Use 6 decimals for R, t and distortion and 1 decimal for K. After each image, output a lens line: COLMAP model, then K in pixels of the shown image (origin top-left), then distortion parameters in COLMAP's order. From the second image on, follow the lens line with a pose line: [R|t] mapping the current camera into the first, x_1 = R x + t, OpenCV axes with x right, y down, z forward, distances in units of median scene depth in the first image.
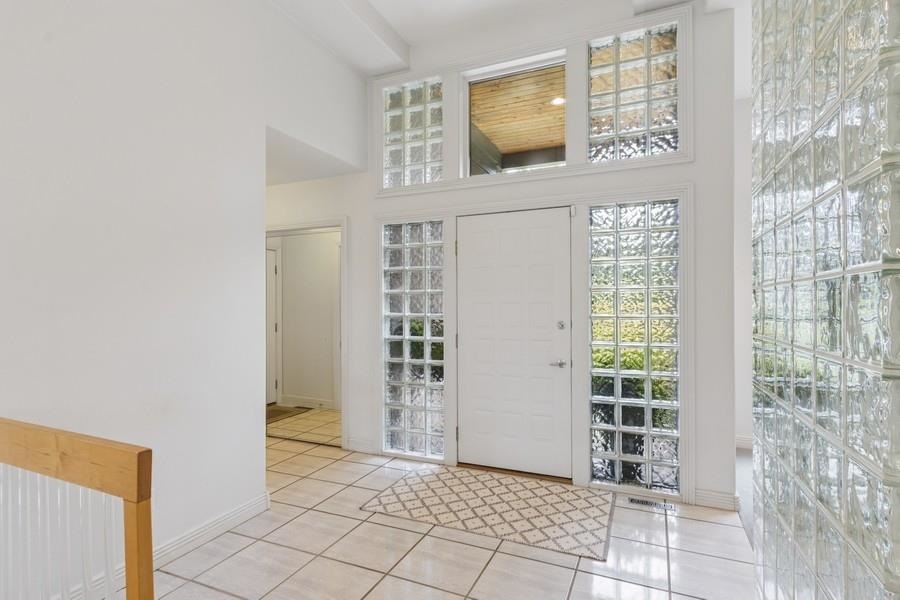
lens RADIAL K [[456.5, 0, 449.3], [0, 456.5, 306.5], [0, 0, 1]] dist [0.009585, -0.001460]
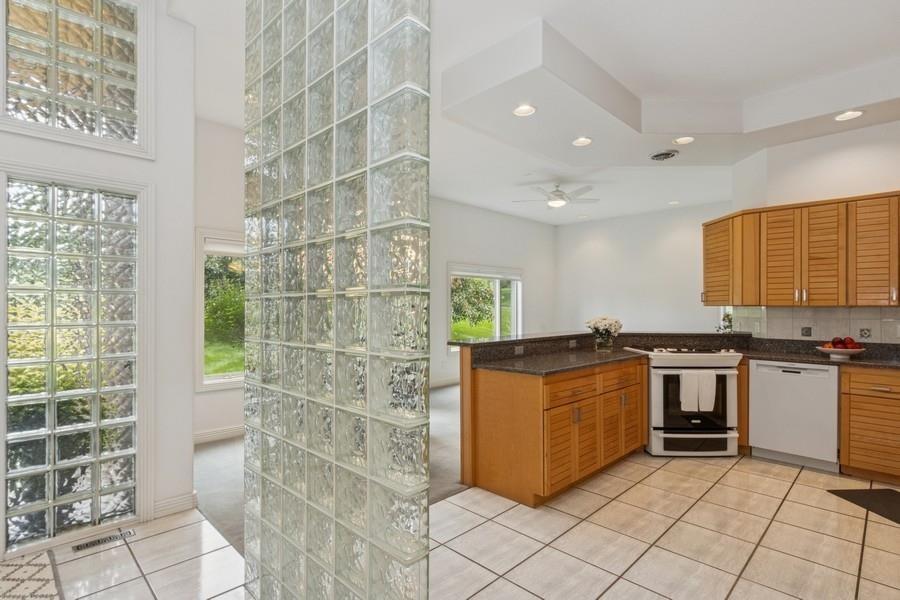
lens RADIAL K [[456.5, 0, 447.0], [0, 456.5, 306.9], [0, 0, 1]] dist [0.009585, -0.001460]
pose [[0.342500, 0.008248, 0.939482, -0.143857], [-0.000149, 0.999962, -0.008724, -0.002365], [-0.939518, 0.002848, 0.342488, 0.087019]]
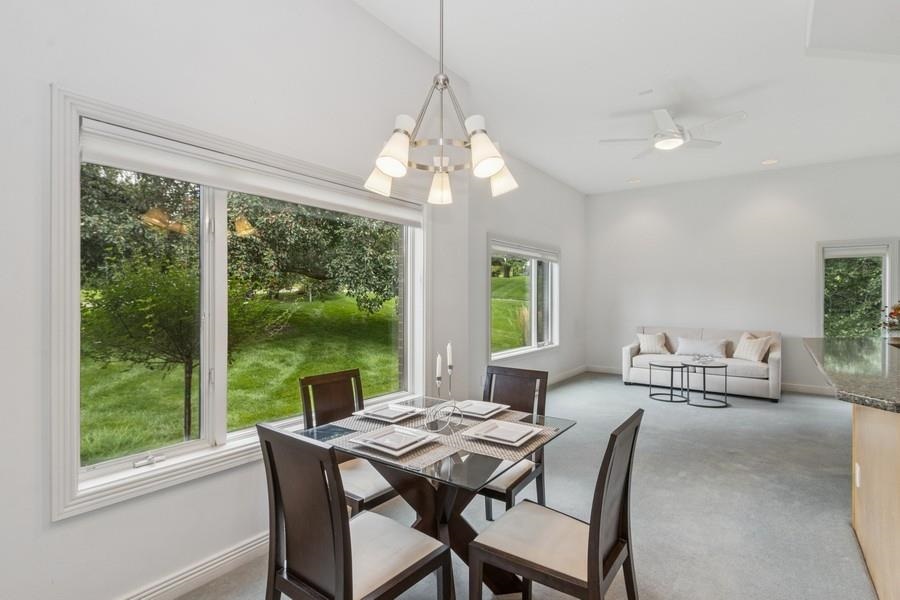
lens RADIAL K [[456.5, 0, 456.0], [0, 456.5, 296.7], [0, 0, 1]] dist [0.009585, -0.001460]
pose [[0.190325, 0.007407, 0.981693, 0.440073], [0.001676, 0.999968, -0.007870, -0.007804], [-0.981720, 0.003144, 0.190306, 0.686137]]
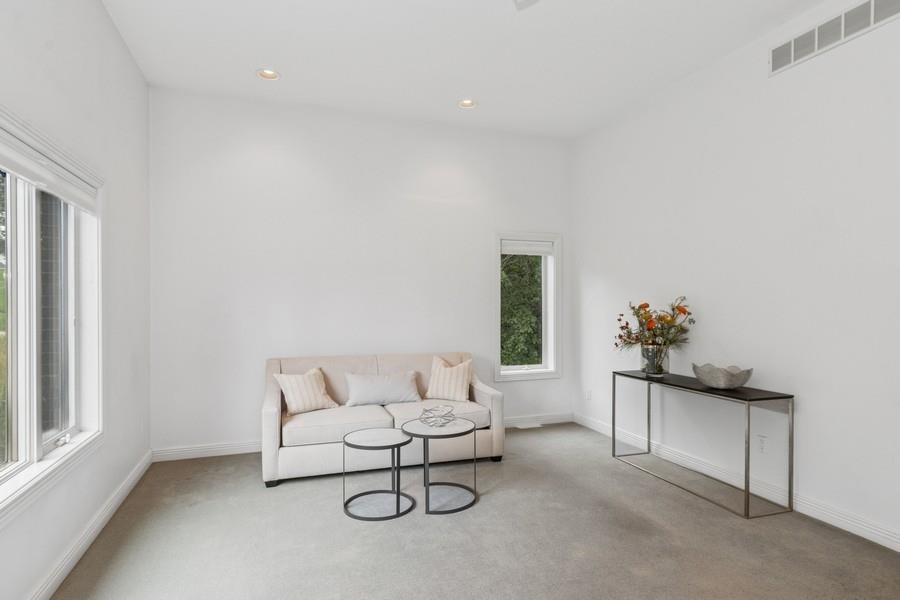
lens RADIAL K [[495.4, 0, 447.9], [0, 495.4, 308.1], [0, 0, 1]] dist [-0.008287, 0.000664]
pose [[-0.698097, 0.000371, 0.716003, 1.512459], [0.007512, 0.999949, 0.006806, -0.014205], [-0.715963, 0.010130, -0.698064, 0.784952]]
